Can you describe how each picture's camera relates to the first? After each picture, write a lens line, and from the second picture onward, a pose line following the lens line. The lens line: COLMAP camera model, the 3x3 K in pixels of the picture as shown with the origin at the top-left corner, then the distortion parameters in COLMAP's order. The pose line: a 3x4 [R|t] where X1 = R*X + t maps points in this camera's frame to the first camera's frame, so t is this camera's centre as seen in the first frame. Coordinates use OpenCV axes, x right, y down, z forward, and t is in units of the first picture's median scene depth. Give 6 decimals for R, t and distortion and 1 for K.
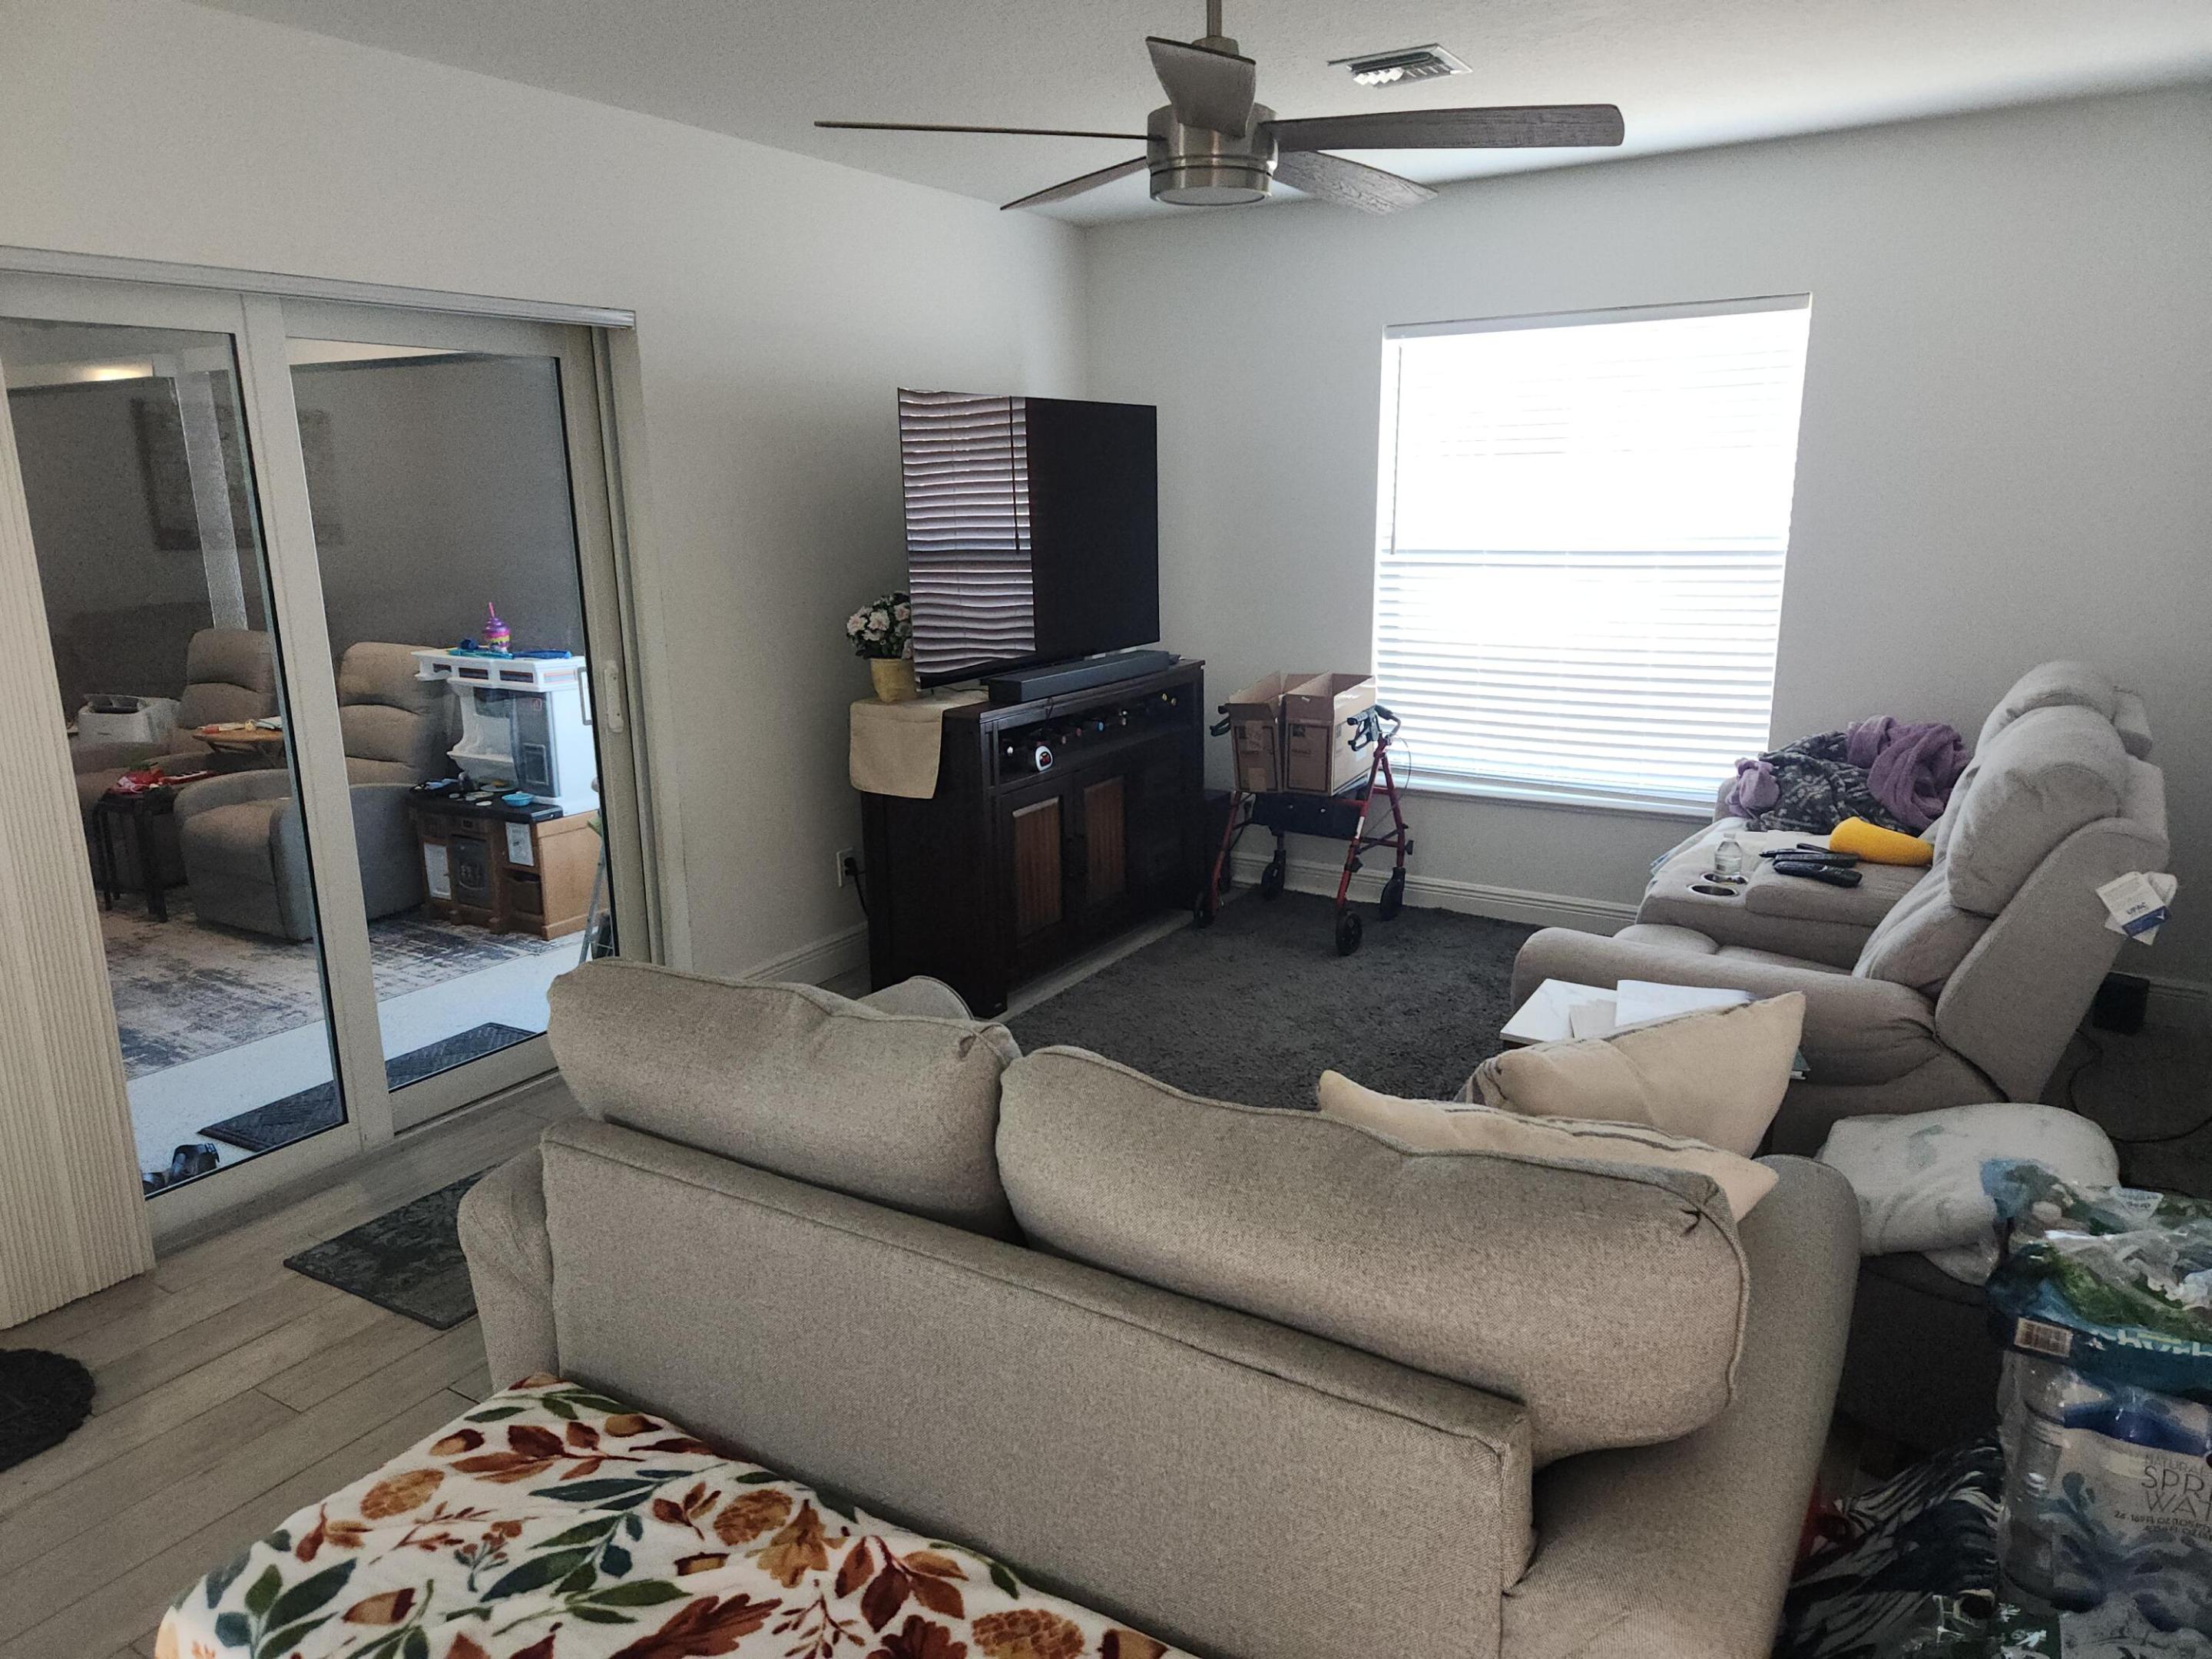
lens RADIAL K [[1481.1, 0, 1109.9], [0, 1481.1, 831.6], [0, 0, 1]] dist [0.008209, 0.002000]
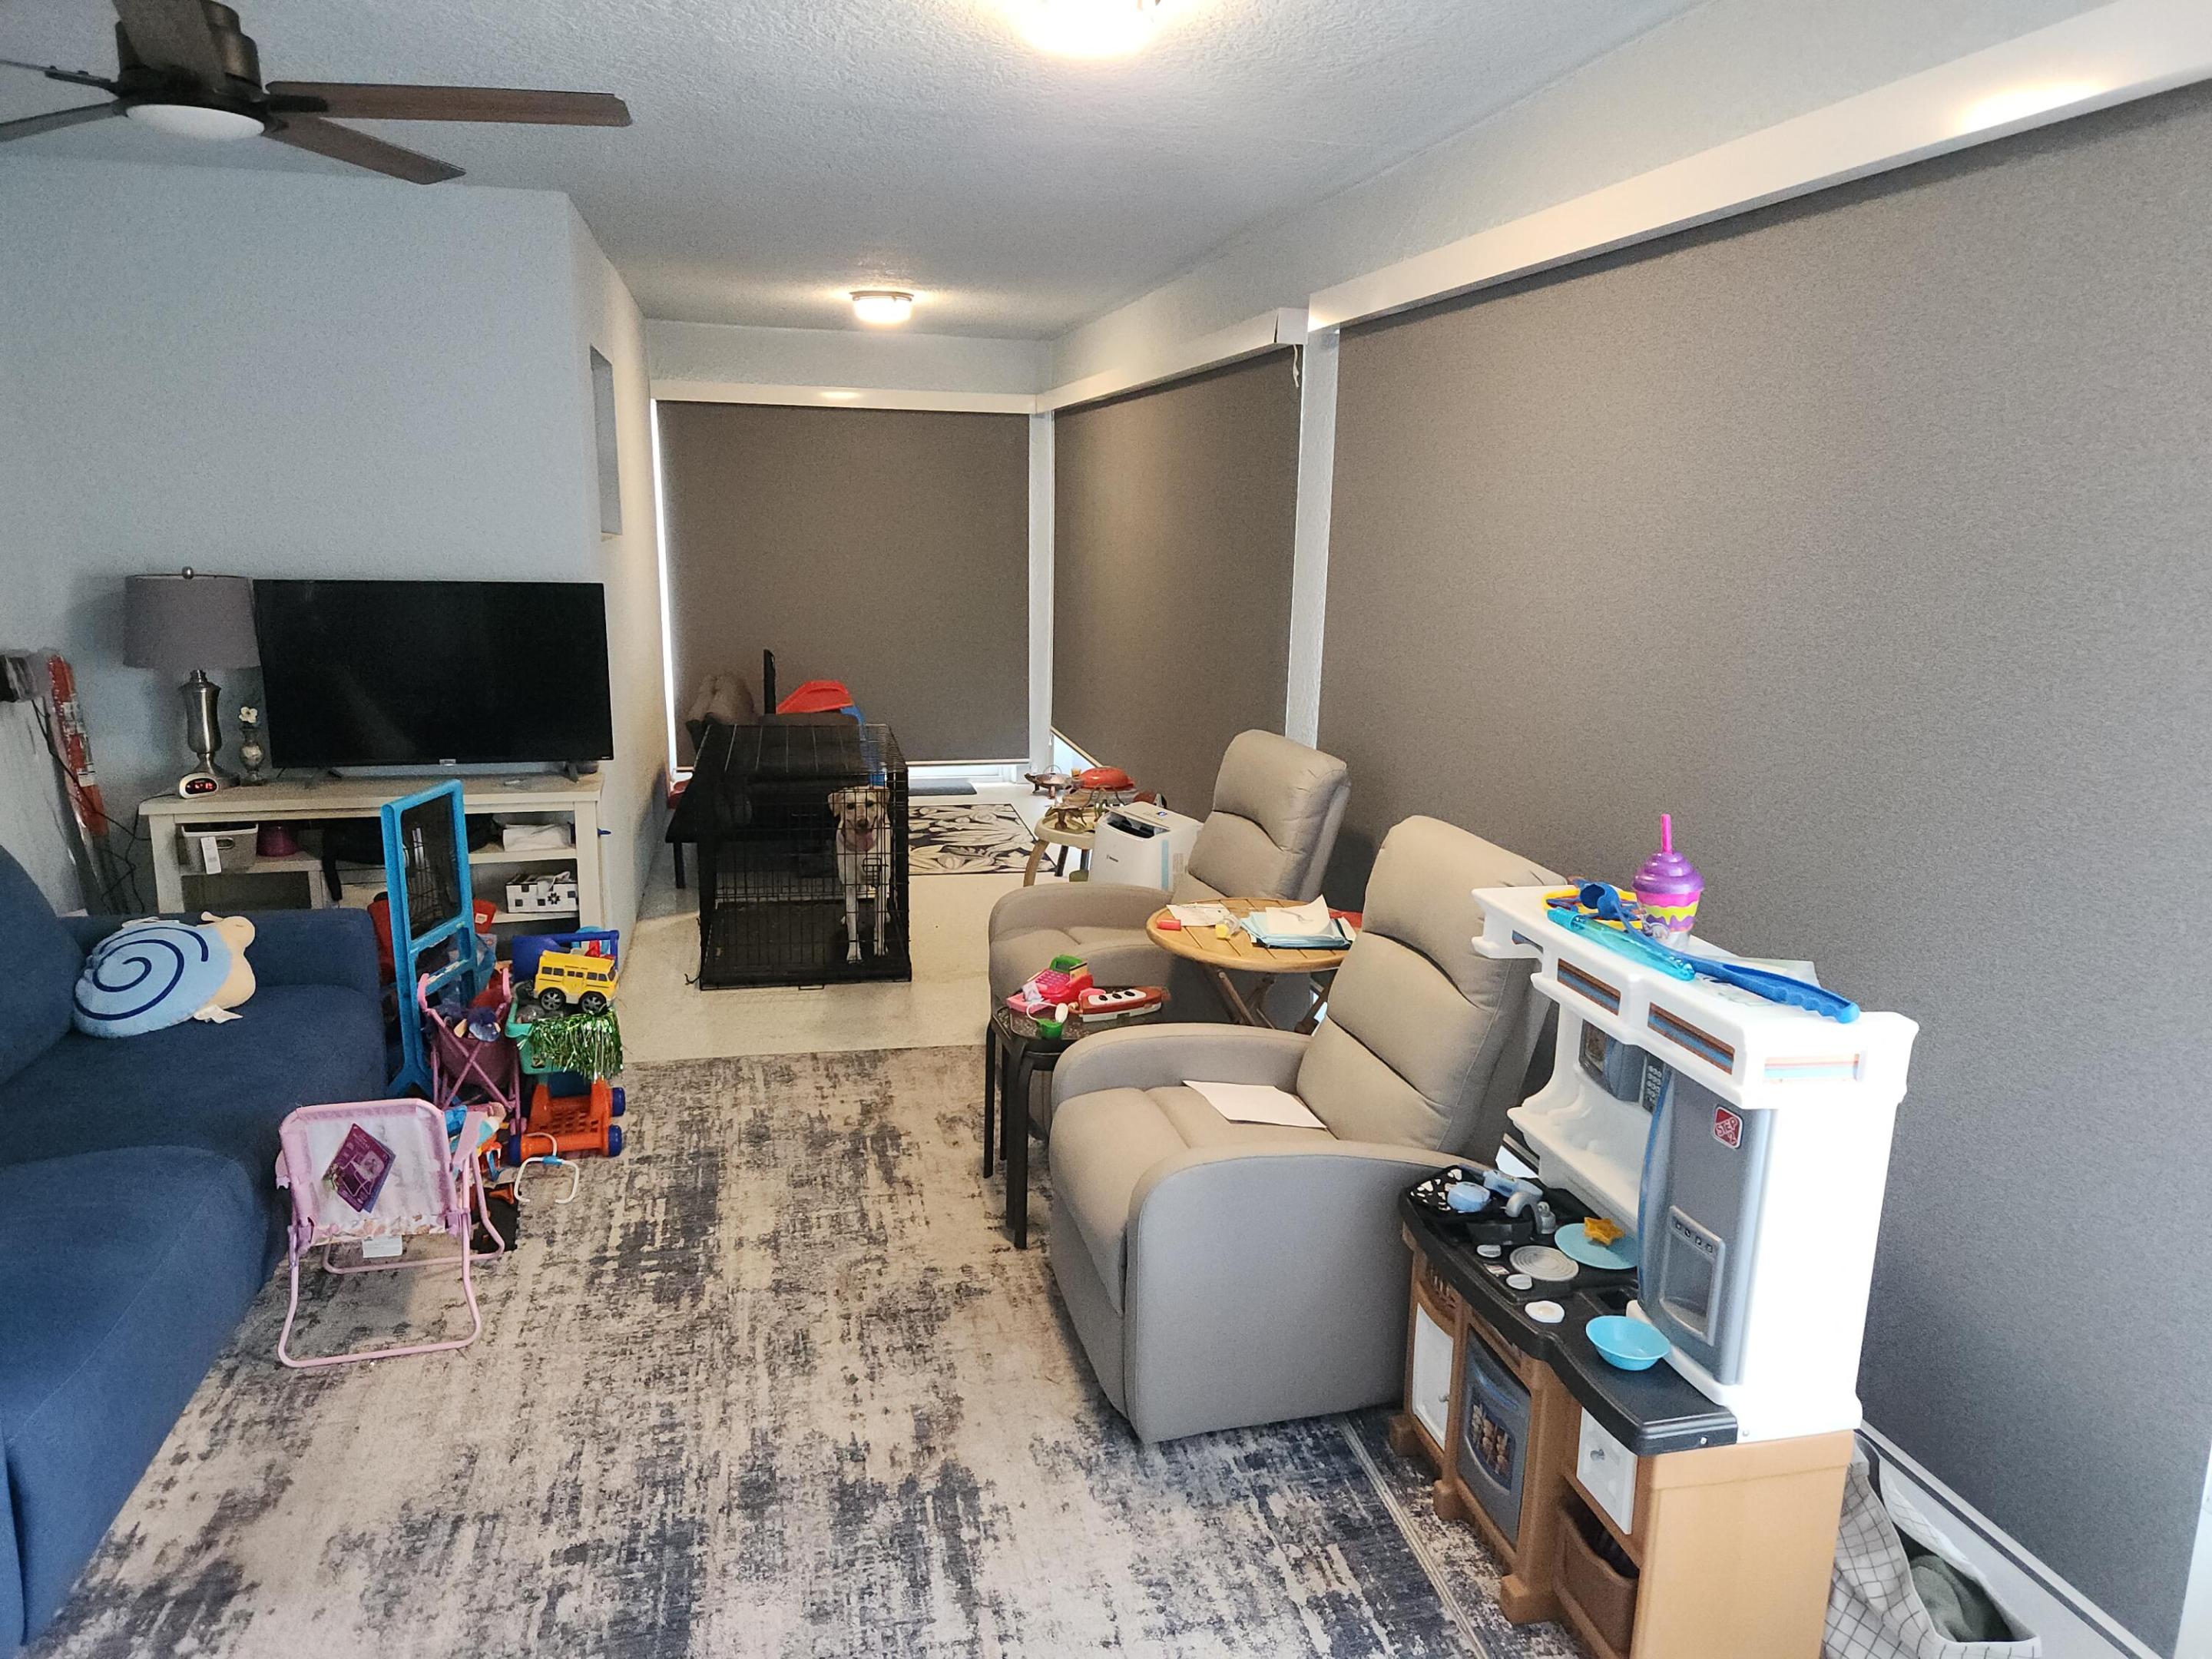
lens RADIAL K [[1481.1, 0, 1106.1], [0, 1481.1, 836.8], [0, 0, 1]] dist [0.008209, 0.002000]
pose [[0.704609, 0.175893, -0.687450, -0.254072], [-0.183781, 0.980970, 0.062625, -0.148610], [0.685383, 0.082214, 0.723526, 0.621596]]
